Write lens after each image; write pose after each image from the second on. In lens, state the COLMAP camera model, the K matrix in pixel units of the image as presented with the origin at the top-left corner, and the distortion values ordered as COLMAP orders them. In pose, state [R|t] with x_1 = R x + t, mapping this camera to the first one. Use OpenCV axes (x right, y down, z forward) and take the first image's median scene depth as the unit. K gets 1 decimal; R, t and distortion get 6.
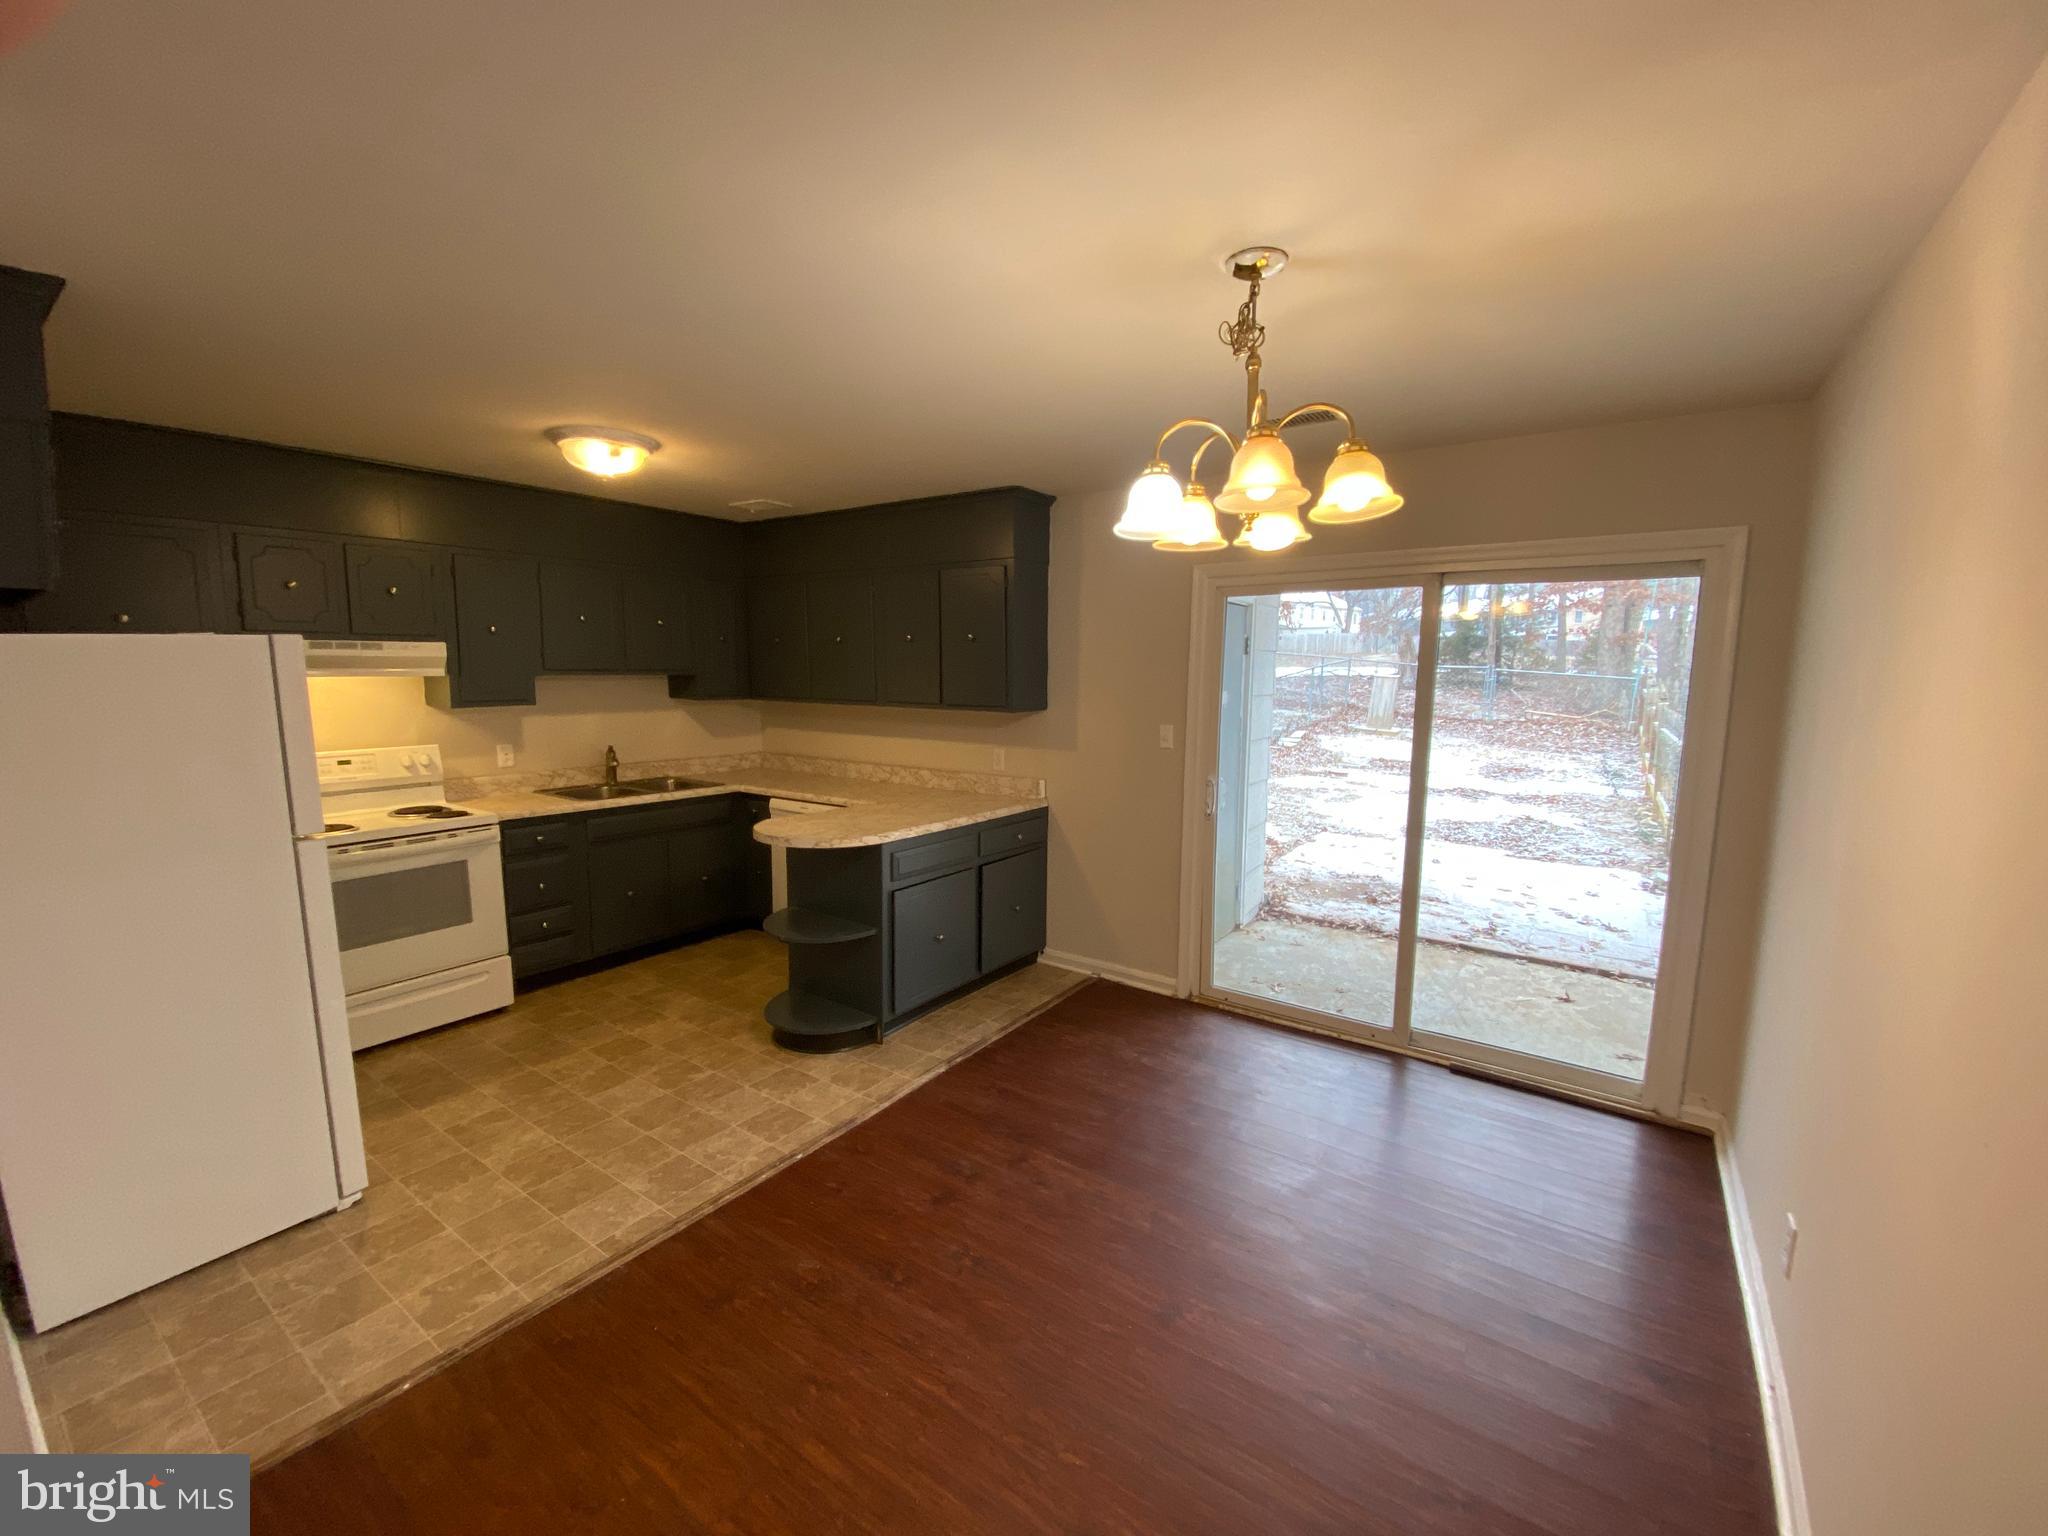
lens RADIAL K [[831.7, 0, 1068.3], [0, 831.7, 773.6], [0, 0, 1]] dist [0.008969, -0.013463]
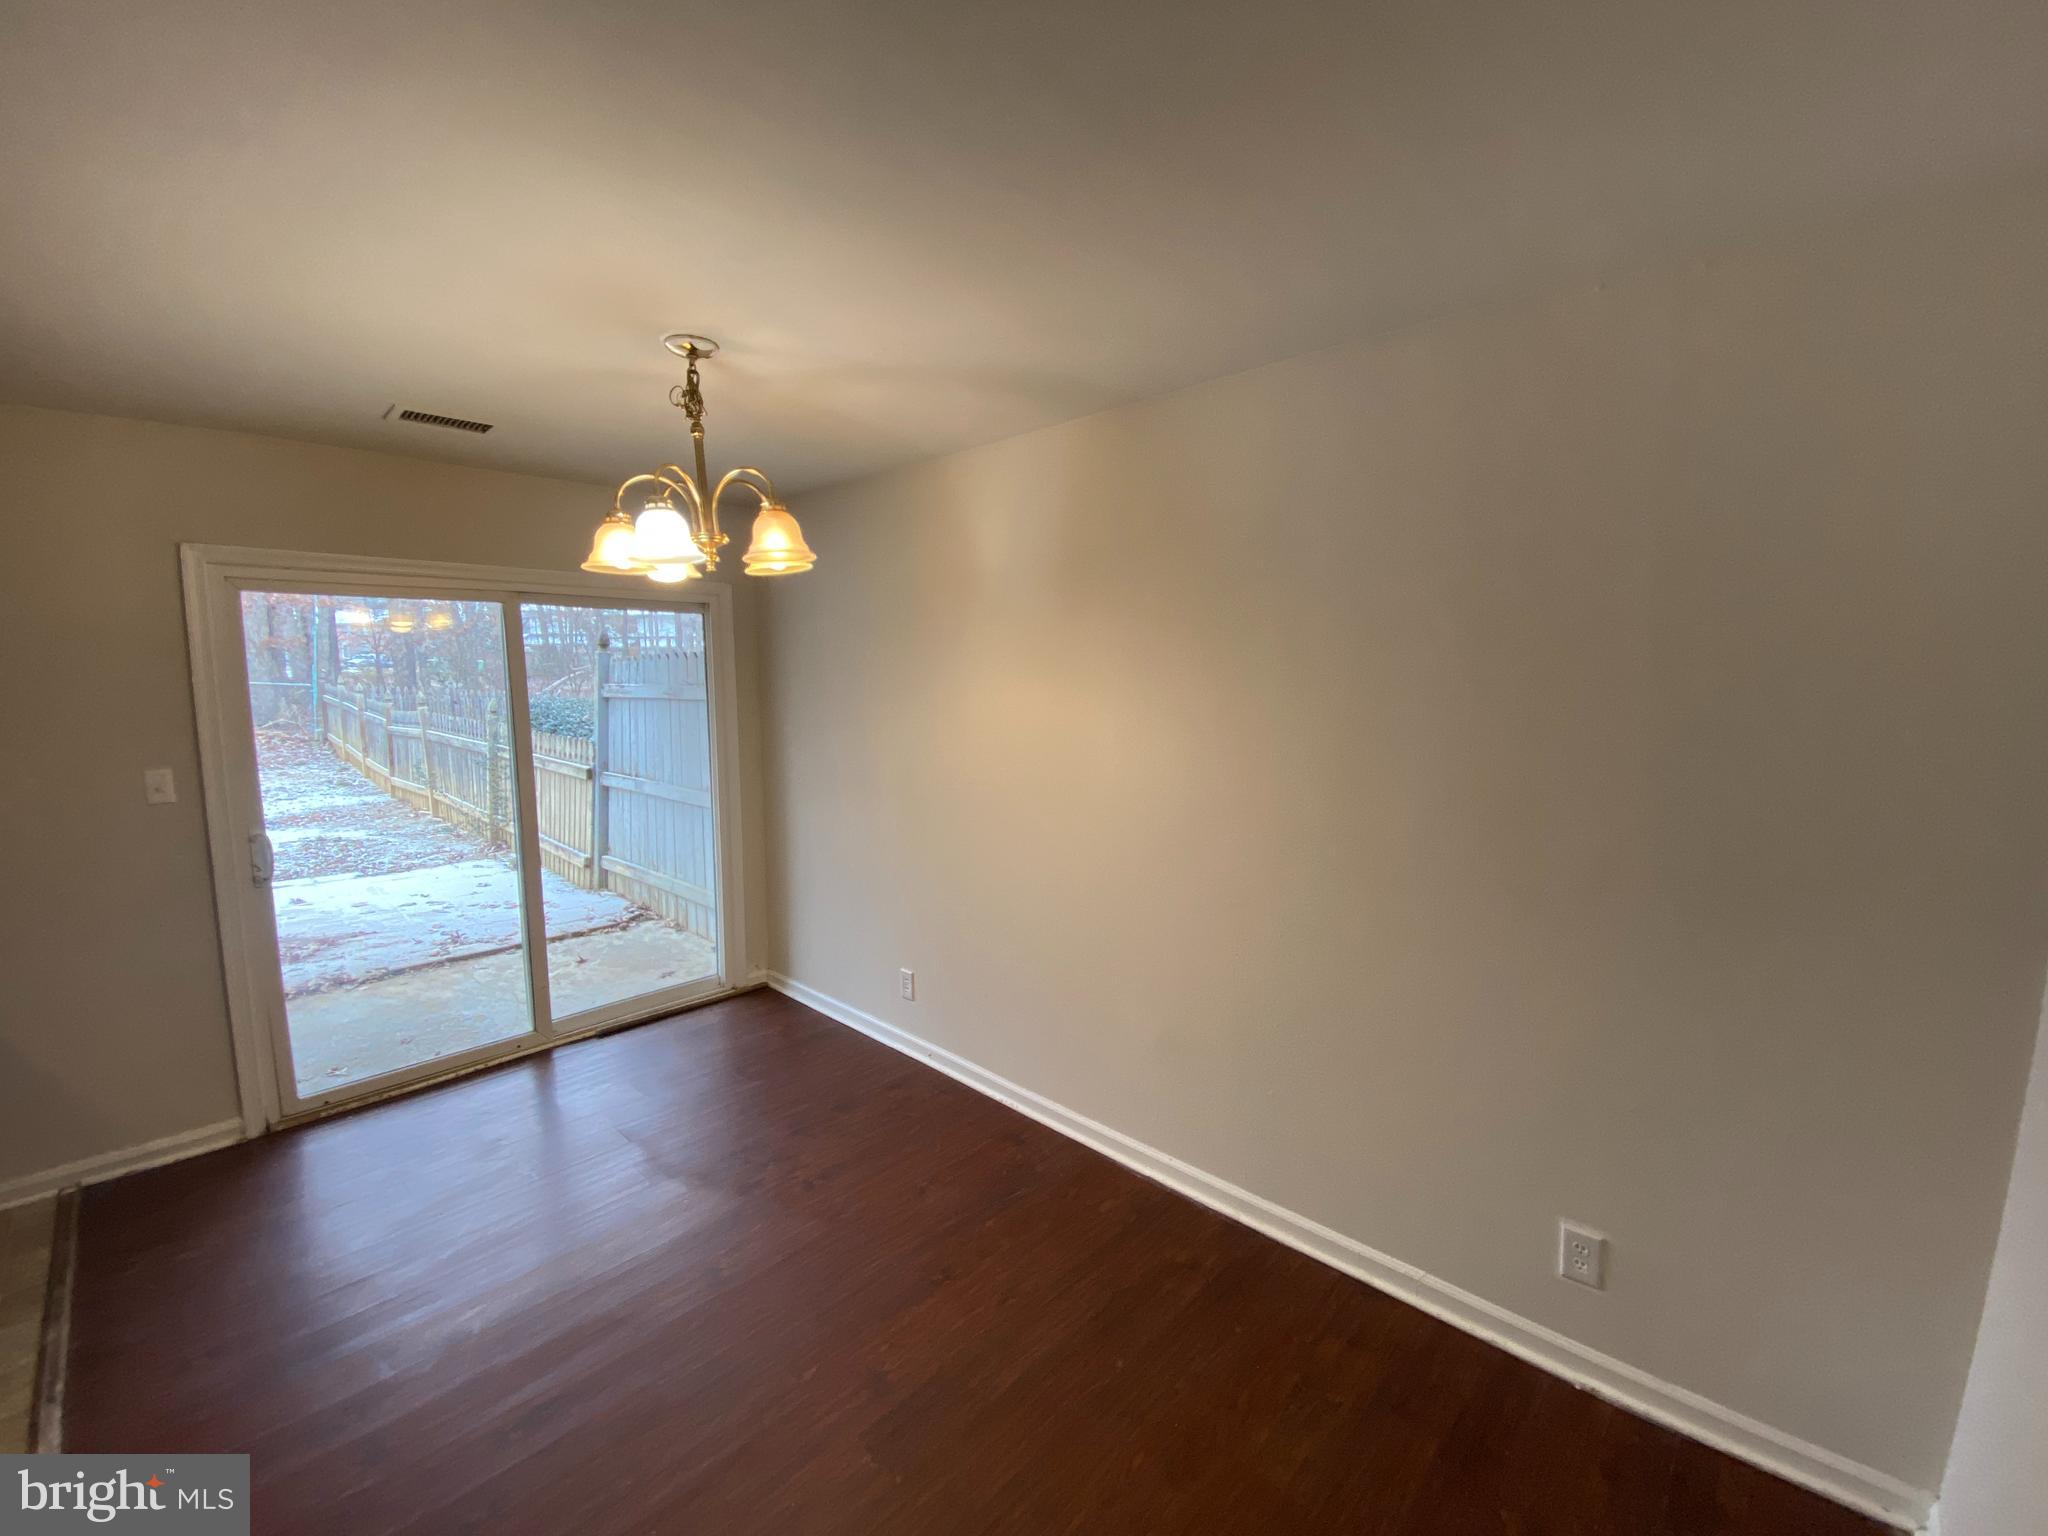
lens RADIAL K [[831.7, 0, 992.1], [0, 831.7, 793.1], [0, 0, 1]] dist [0.008969, -0.013463]
pose [[0.138859, -0.141992, 0.980080, -0.447977], [0.122285, 0.984552, 0.125315, -0.039989], [-0.982733, 0.102448, 0.154077, 0.222109]]
